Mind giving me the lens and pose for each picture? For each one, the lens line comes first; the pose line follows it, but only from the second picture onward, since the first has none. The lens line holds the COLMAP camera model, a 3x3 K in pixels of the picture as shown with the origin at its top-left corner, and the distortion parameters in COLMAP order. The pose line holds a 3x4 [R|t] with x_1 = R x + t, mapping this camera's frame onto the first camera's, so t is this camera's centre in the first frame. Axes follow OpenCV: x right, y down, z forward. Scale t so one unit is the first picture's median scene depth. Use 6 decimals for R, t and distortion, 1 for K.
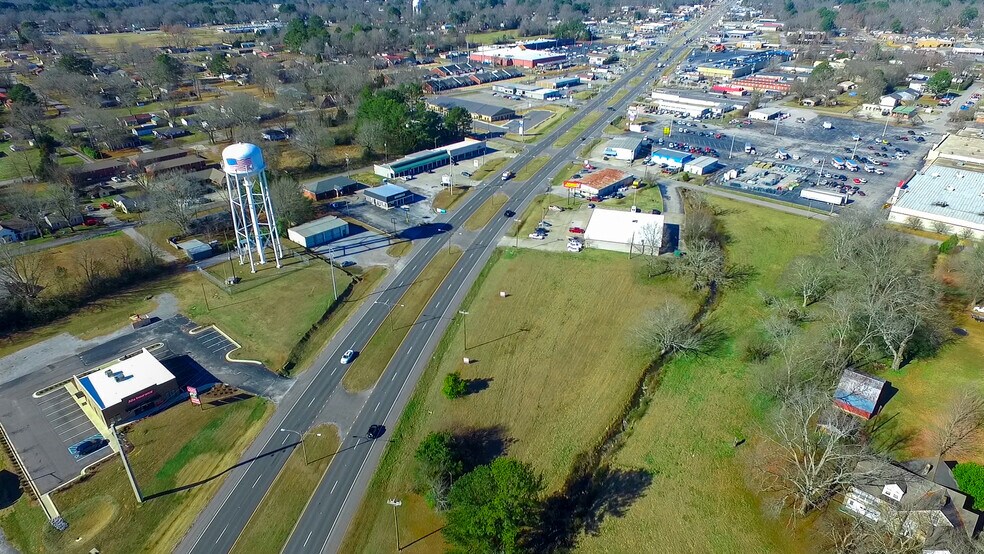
lens RADIAL K [[593.7, 0, 491.3], [0, 593.7, 278.8], [0, 0, 1]] dist [-0.011330, 0.014157]
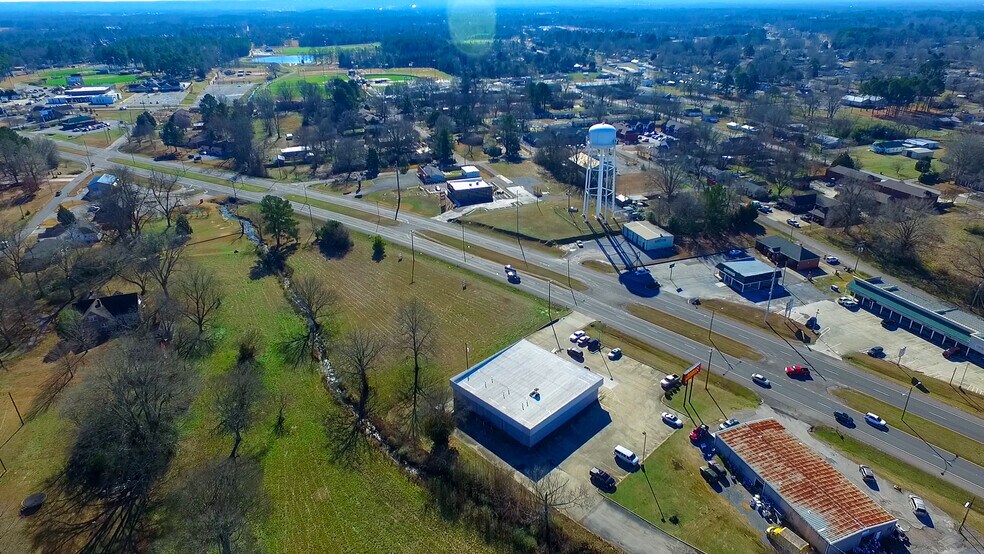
lens RADIAL K [[593.8, 0, 492.0], [0, 593.8, 277.0], [0, 0, 1]] dist [-0.007989, 0.010807]
pose [[-0.477919, 0.379087, -0.792393, 0.525966], [-0.395807, 0.712377, 0.579531, -0.391196], [0.784175, 0.590603, -0.190413, 0.751931]]
